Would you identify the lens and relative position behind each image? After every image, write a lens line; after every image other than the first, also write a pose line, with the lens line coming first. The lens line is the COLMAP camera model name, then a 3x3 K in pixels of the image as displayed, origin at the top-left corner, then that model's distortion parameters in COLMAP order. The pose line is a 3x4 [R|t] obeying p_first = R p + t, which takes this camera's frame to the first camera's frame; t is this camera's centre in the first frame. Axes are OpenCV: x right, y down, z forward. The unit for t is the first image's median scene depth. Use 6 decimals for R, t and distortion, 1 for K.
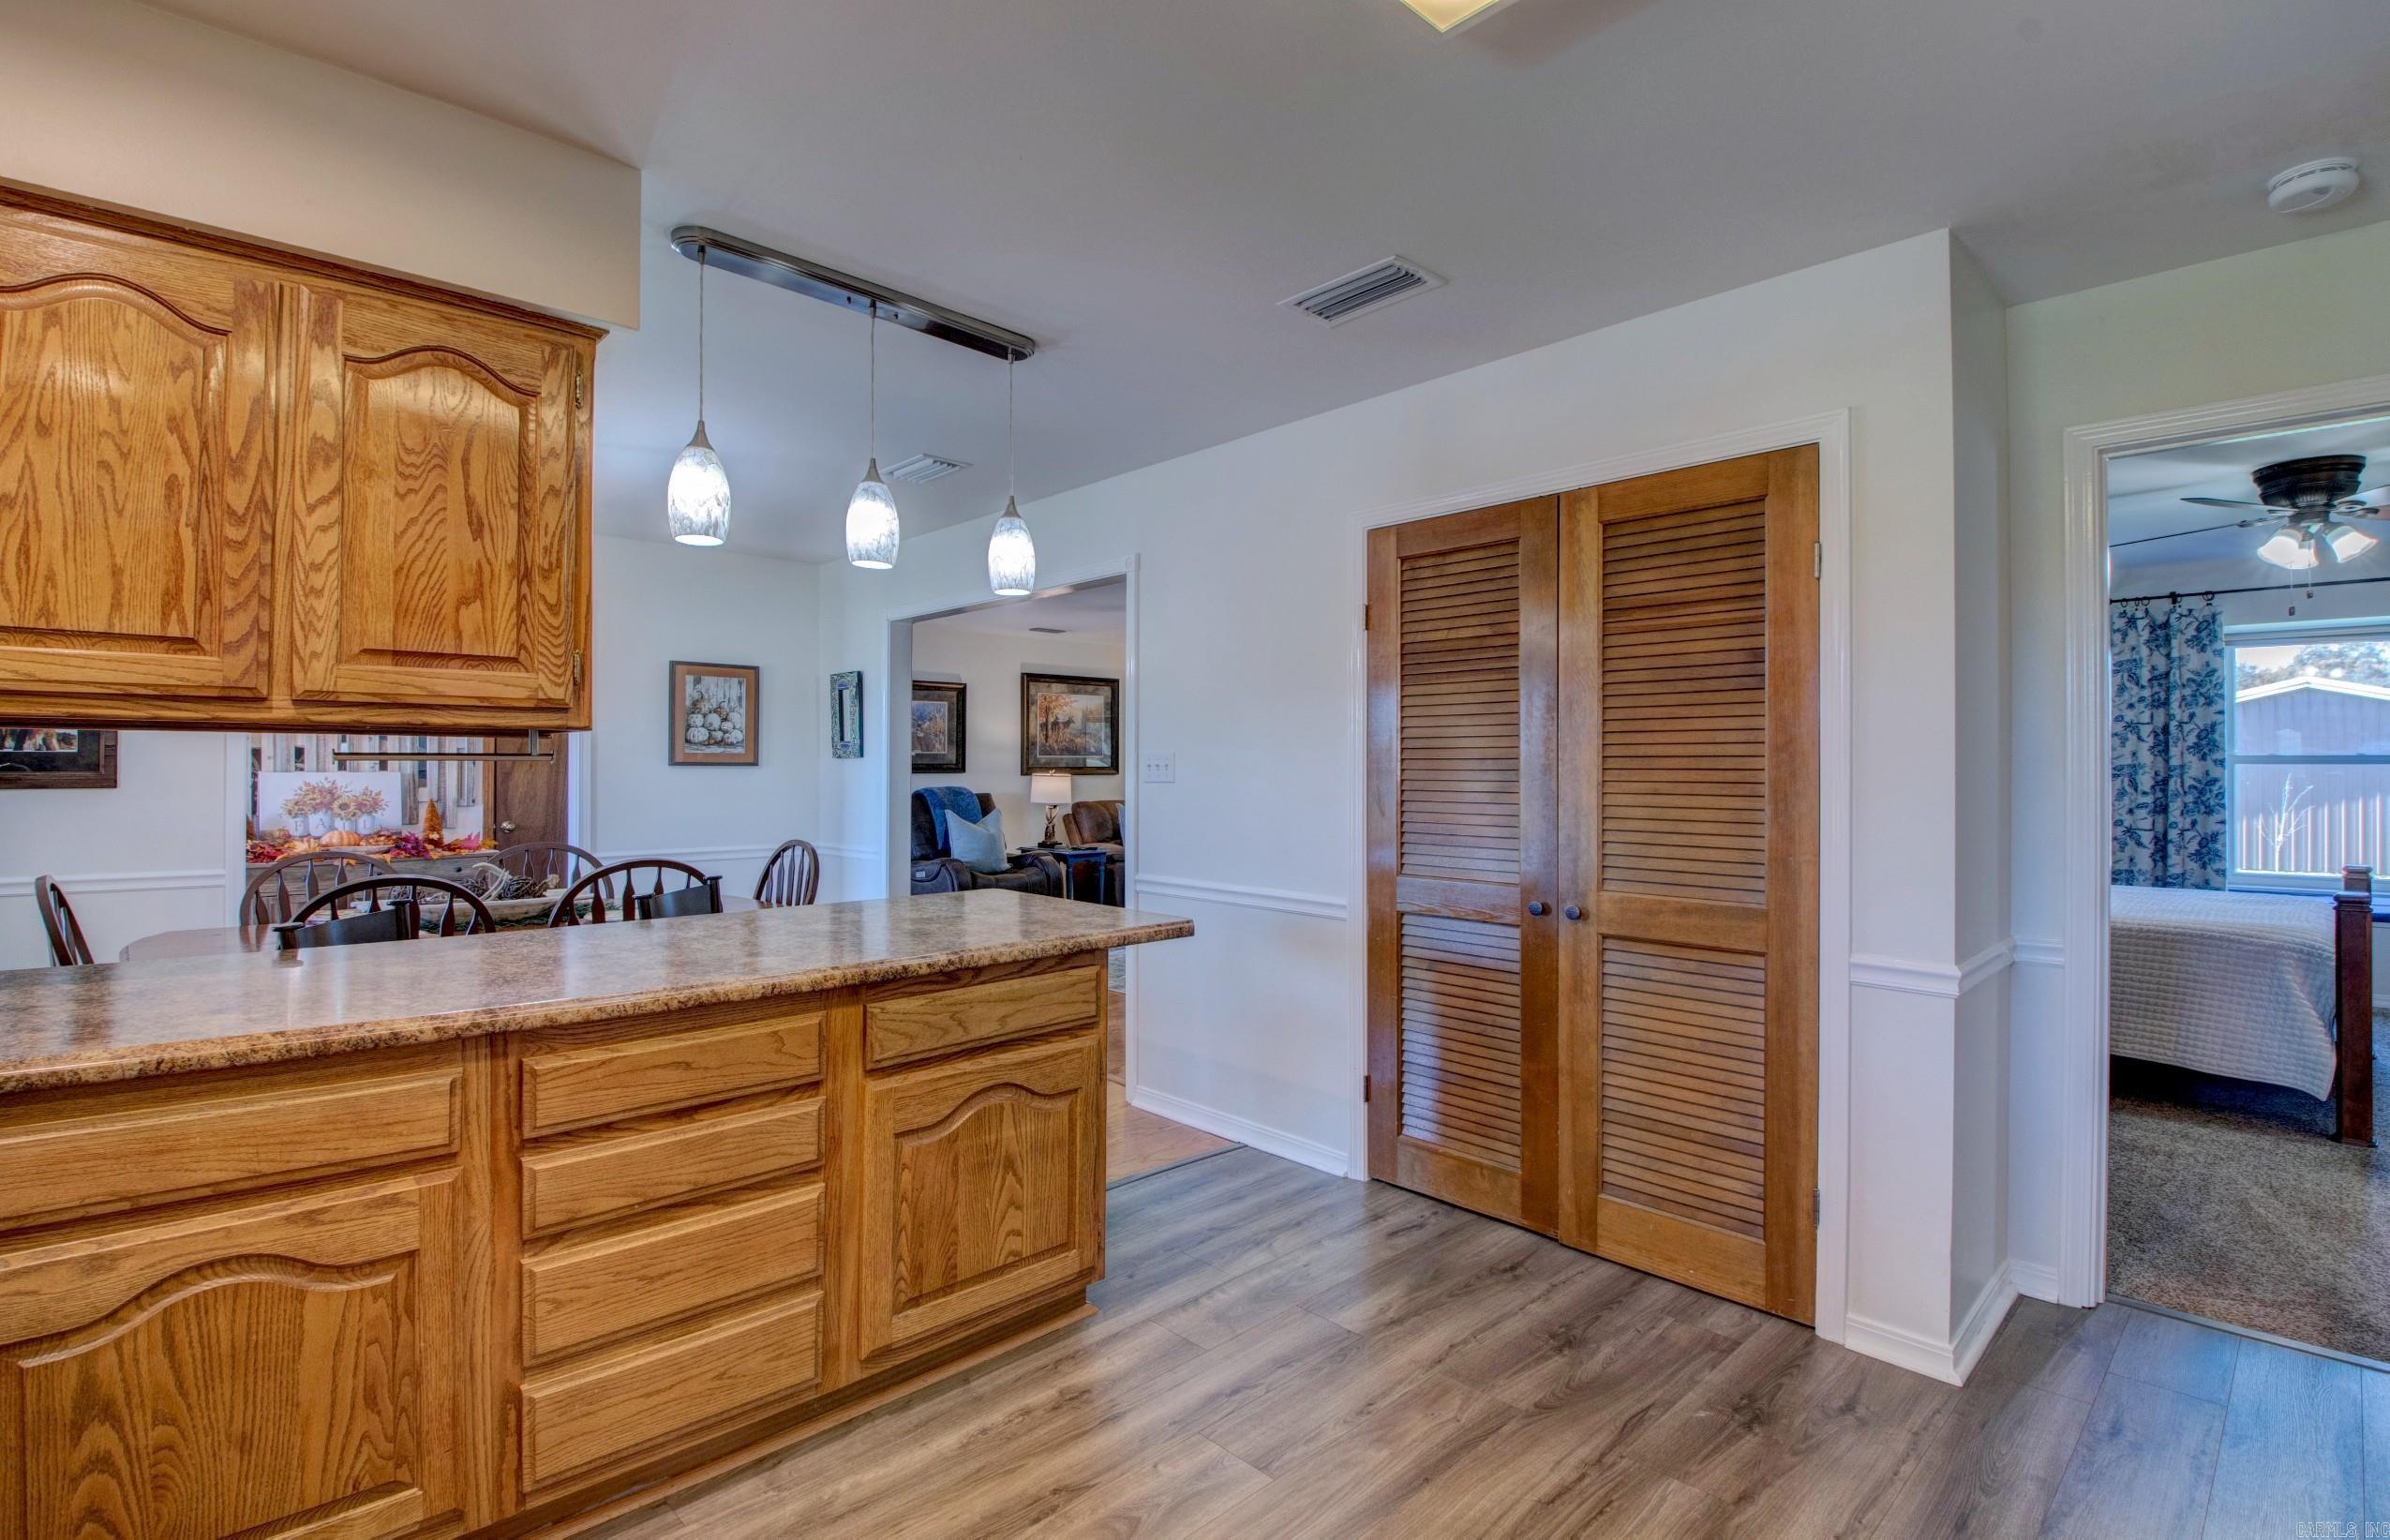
lens RADIAL K [[1110.5, 0, 1140.8], [0, 1110.5, 765.3], [0, 0, 1]] dist [0.005376, -0.015695]
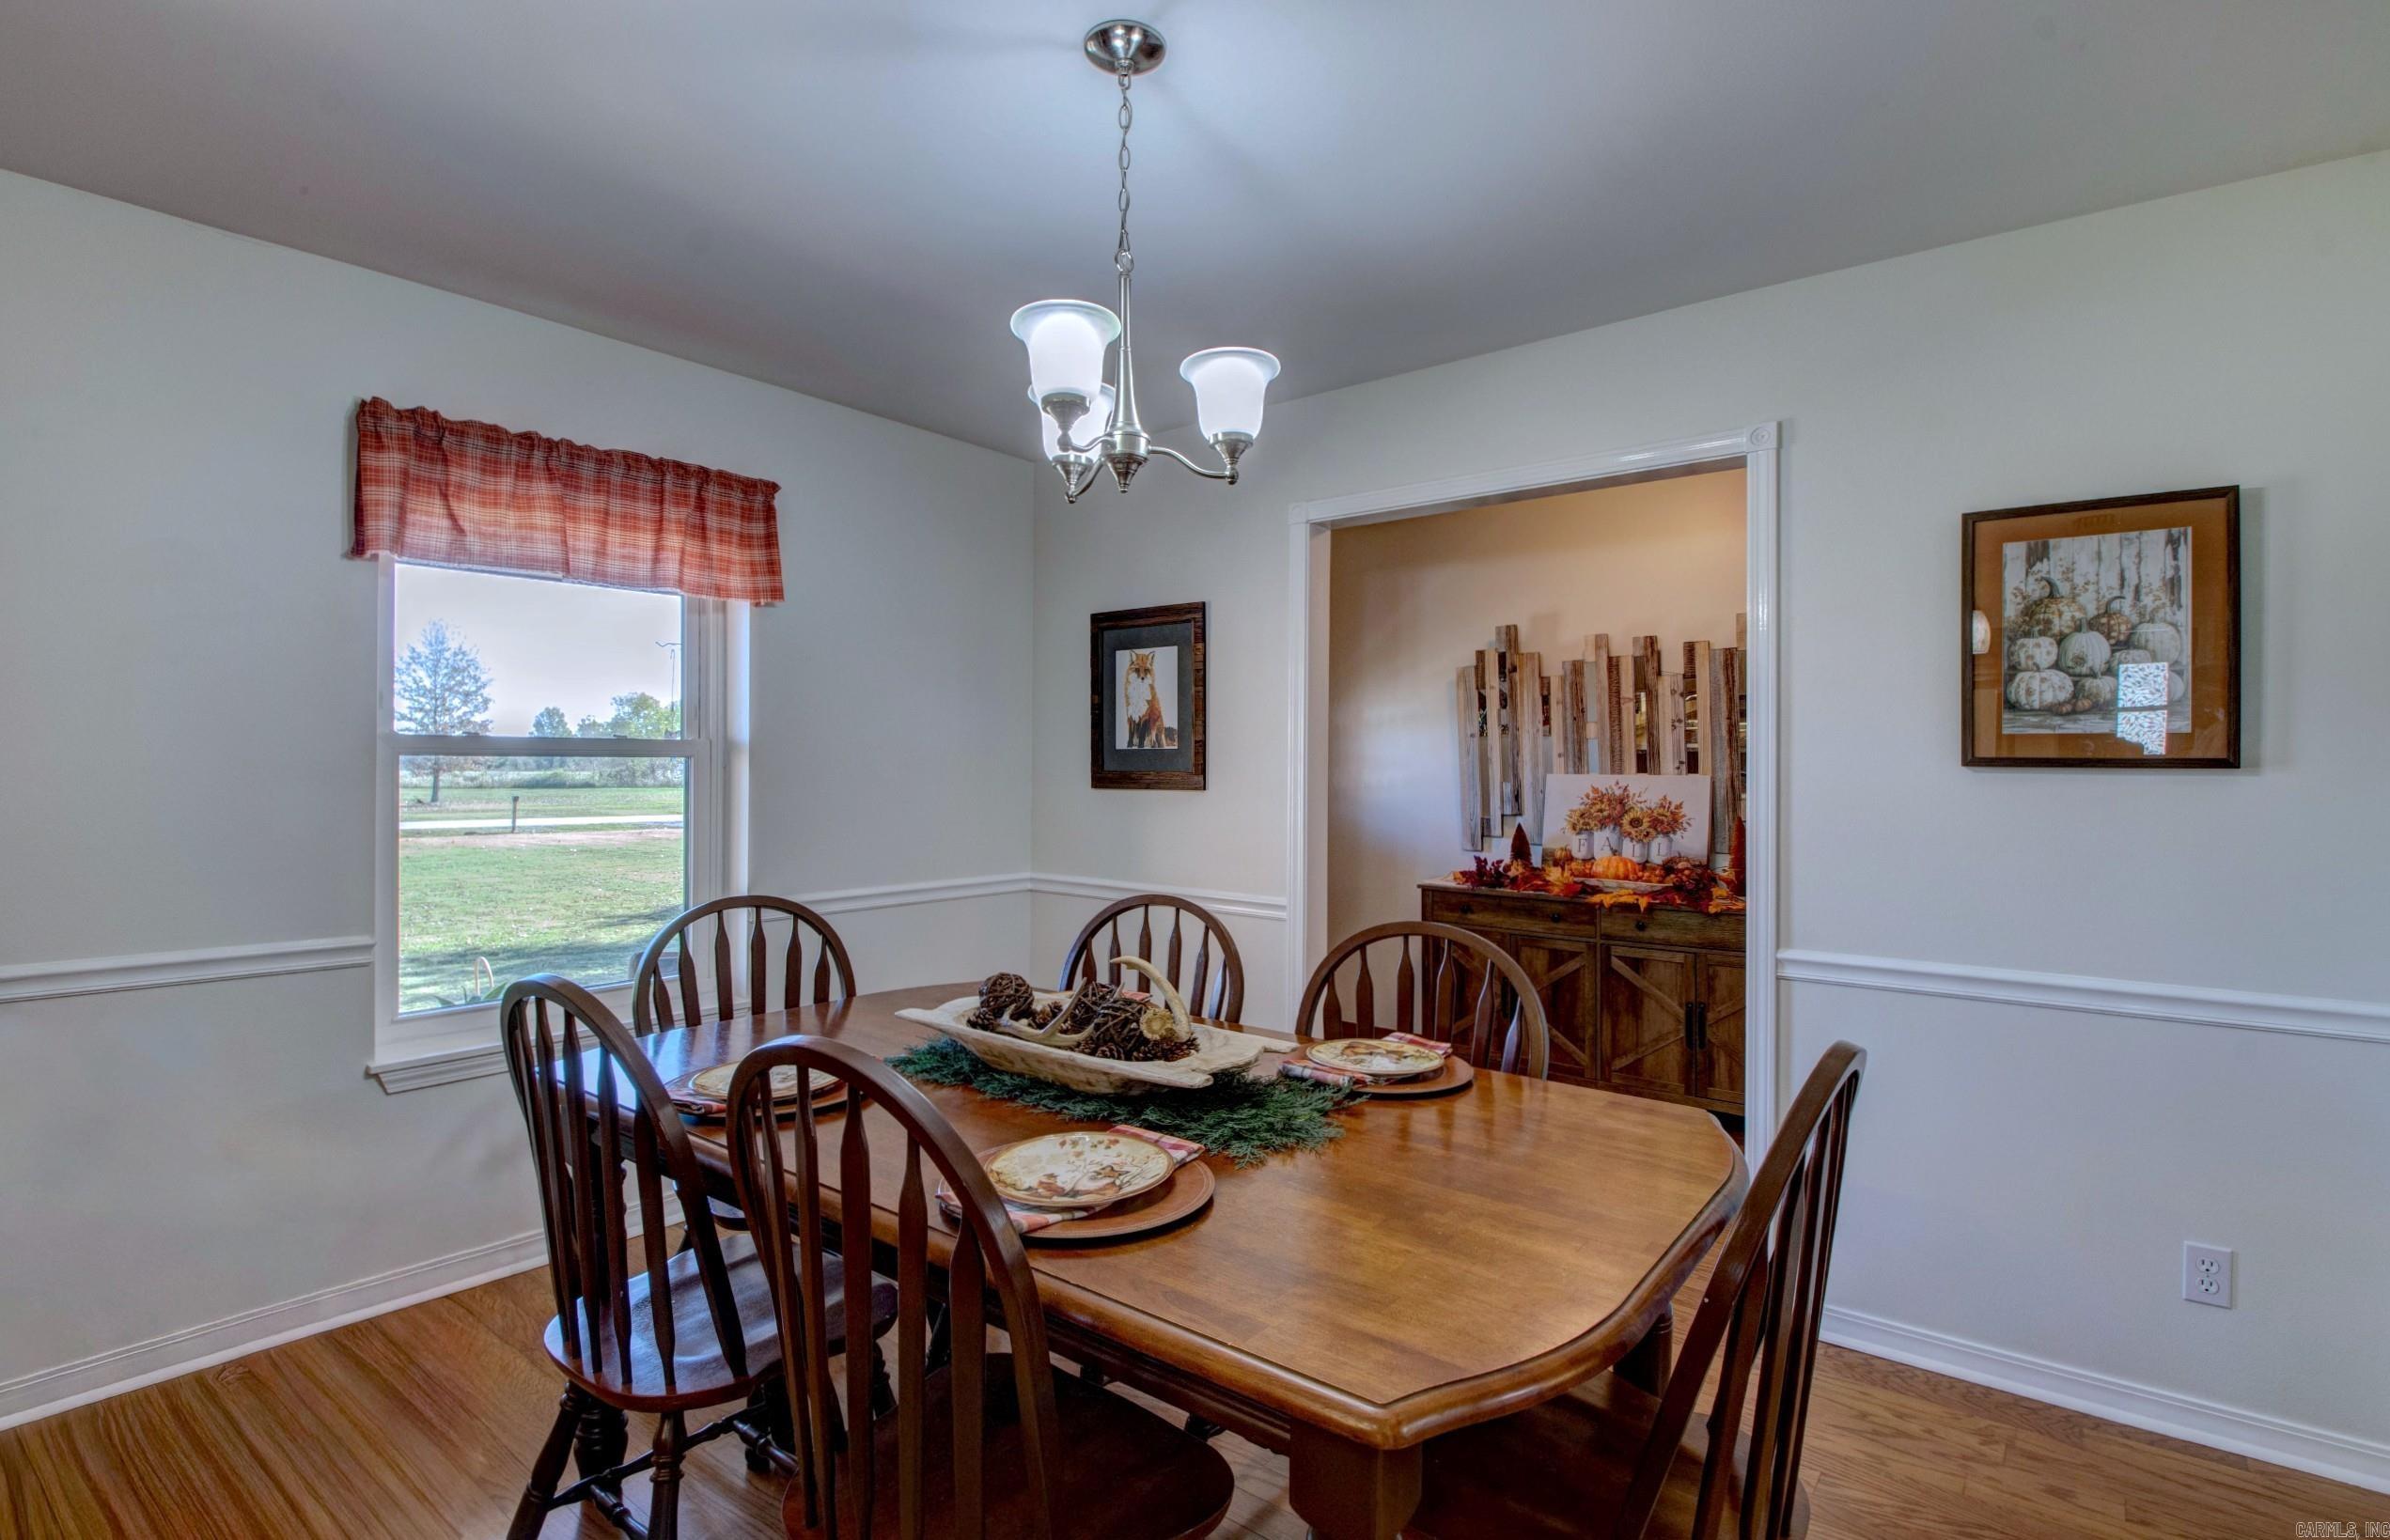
lens RADIAL K [[1110.3, 0, 1232.5], [0, 1110.3, 762.1], [0, 0, 1]] dist [0.005376, -0.015695]
pose [[0.178601, -0.002347, -0.983919, -0.136529], [-0.001999, 0.999994, -0.002748, 0.001258], [0.983919, 0.002457, 0.178596, 1.468634]]
